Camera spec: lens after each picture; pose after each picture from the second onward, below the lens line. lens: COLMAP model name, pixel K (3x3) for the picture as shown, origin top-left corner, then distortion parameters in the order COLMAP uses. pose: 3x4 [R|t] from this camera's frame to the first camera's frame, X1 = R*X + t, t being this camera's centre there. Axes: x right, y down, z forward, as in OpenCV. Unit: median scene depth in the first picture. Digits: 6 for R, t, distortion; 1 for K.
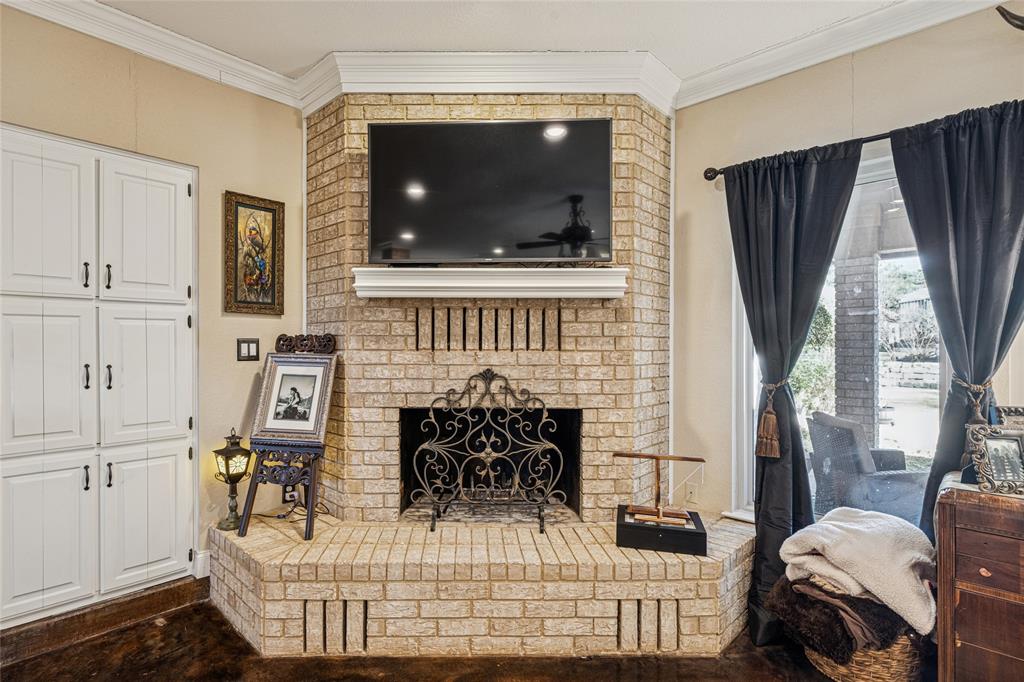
lens RADIAL K [[507.2, 0, 511.3], [0, 507.2, 345.3], [0, 0, 1]] dist [-0.000413, 0.000236]
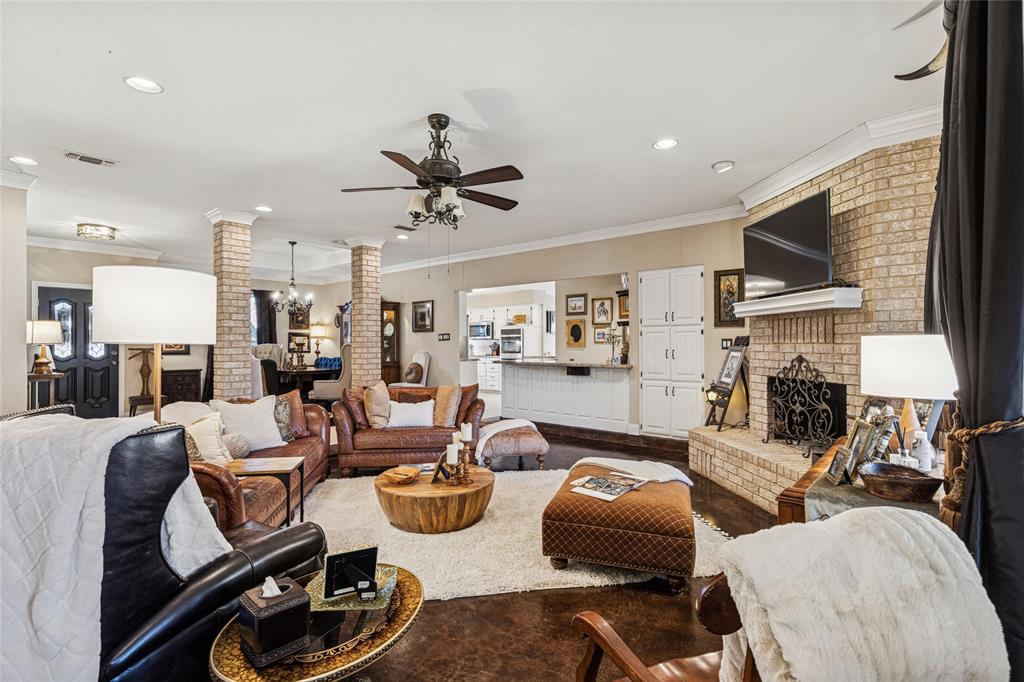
lens RADIAL K [[507.2, 0, 511.9], [0, 507.2, 344.0], [0, 0, 1]] dist [-0.000413, 0.000236]
pose [[0.088376, -0.005038, -0.996074, 1.487262], [0.001850, 0.999986, -0.004894, 0.017140], [0.996085, -0.001410, 0.088385, -0.058712]]
